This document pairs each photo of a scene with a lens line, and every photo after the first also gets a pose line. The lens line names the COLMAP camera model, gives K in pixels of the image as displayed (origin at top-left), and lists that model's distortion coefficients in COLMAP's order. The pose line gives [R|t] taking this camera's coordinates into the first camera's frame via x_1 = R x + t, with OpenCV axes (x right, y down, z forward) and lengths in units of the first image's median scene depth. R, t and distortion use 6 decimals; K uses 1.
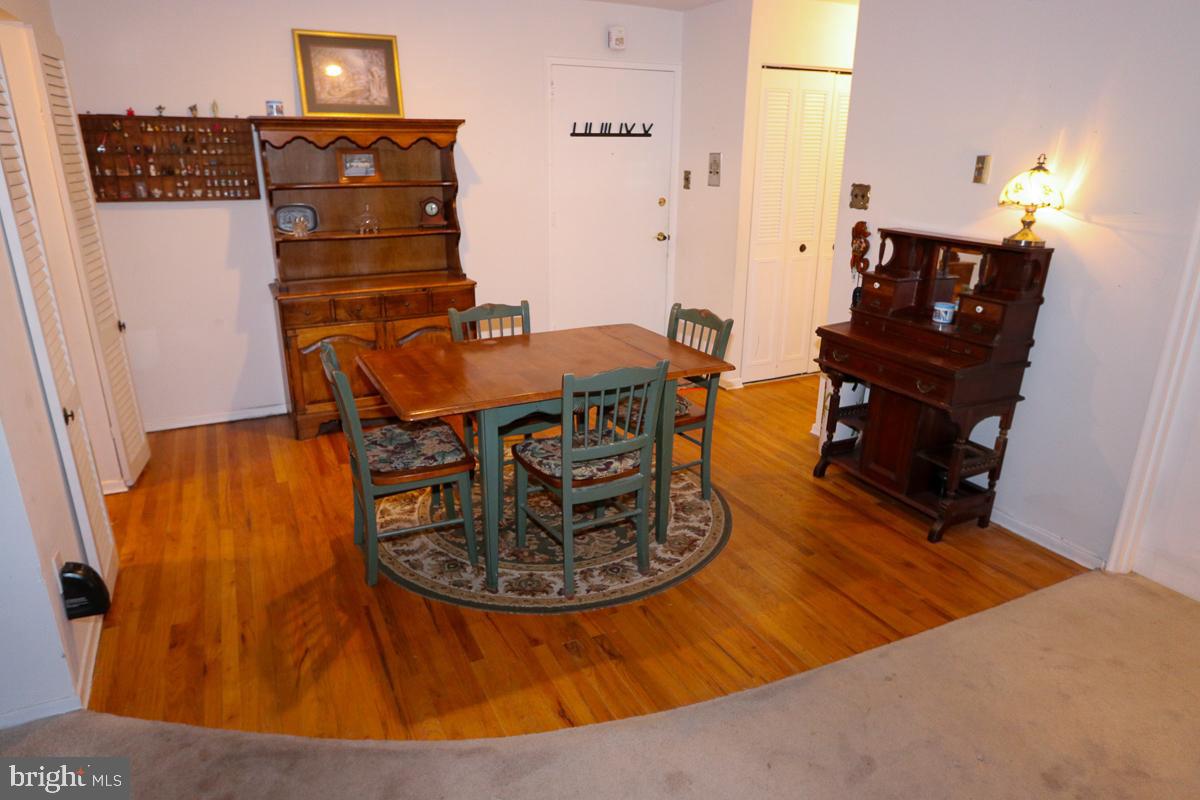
lens RADIAL K [[745.1, 0, 601.3], [0, 745.1, 404.7], [0, 0, 1]] dist [-0.016320, 0.005496]
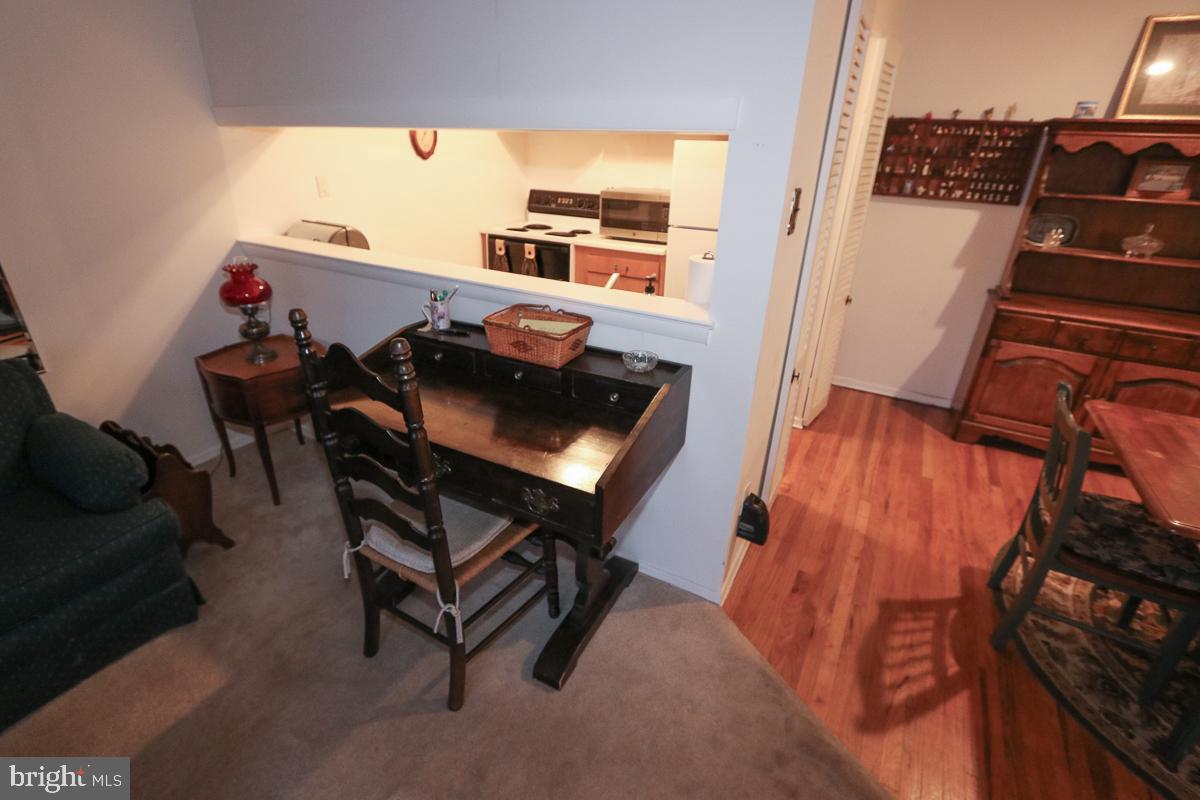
lens RADIAL K [[550.6, 0, 595.3], [0, 550.6, 396.0], [0, 0, 1]] dist [-0.017682, 0.001911]
pose [[0.560997, 0.355290, -0.747697, -0.151534], [-0.292080, 0.930079, 0.222806, -0.038422], [0.774578, 0.093394, 0.625545, 0.134614]]
